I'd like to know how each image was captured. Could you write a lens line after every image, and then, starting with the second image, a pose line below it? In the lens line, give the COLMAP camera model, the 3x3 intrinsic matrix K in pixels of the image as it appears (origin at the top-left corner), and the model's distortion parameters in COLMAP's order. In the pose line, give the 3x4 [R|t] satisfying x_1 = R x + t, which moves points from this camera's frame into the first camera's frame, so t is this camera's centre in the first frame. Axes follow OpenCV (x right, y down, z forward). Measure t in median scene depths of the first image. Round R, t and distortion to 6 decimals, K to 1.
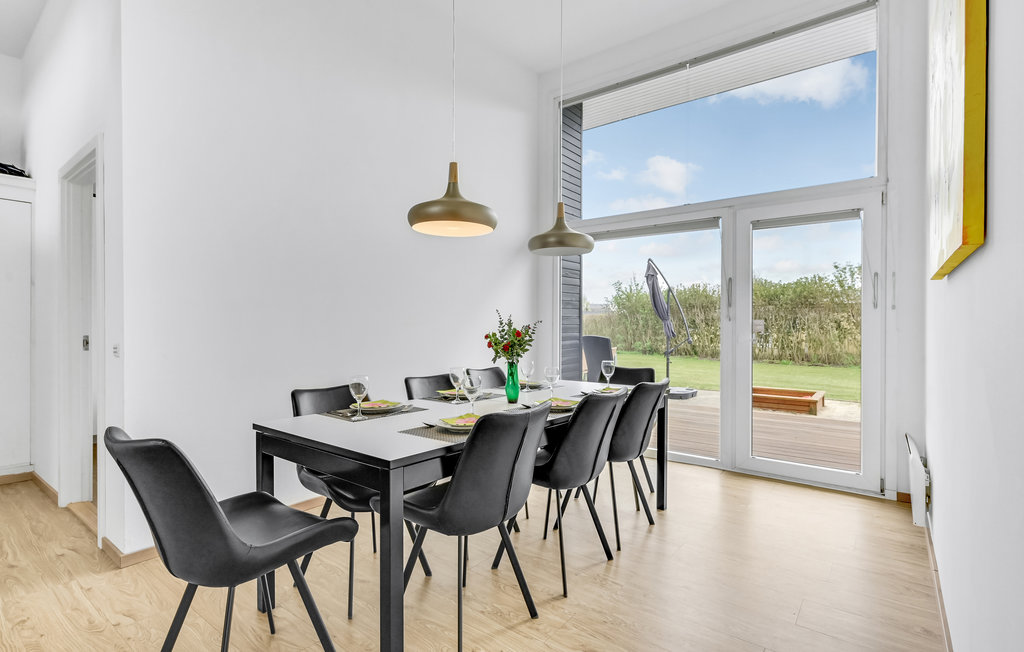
lens RADIAL K [[486.3, 0, 509.9], [0, 486.3, 332.0], [0, 0, 1]] dist [0.001129, -0.000163]
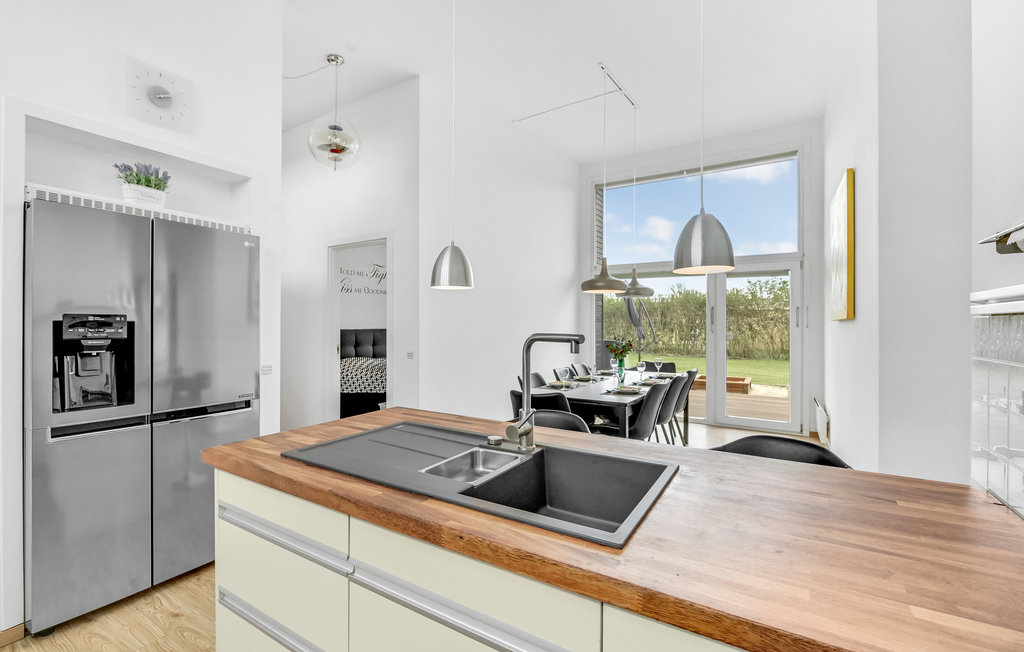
lens RADIAL K [[436.5, 0, 512.0], [0, 436.5, 326.0], [0, 0, 1]] dist [-0.001351, -0.000037]
pose [[0.994205, 0.000637, 0.107498, -0.262770], [0.000356, 0.999958, -0.009212, -0.023294], [-0.107499, 0.009197, 0.994163, -0.269375]]
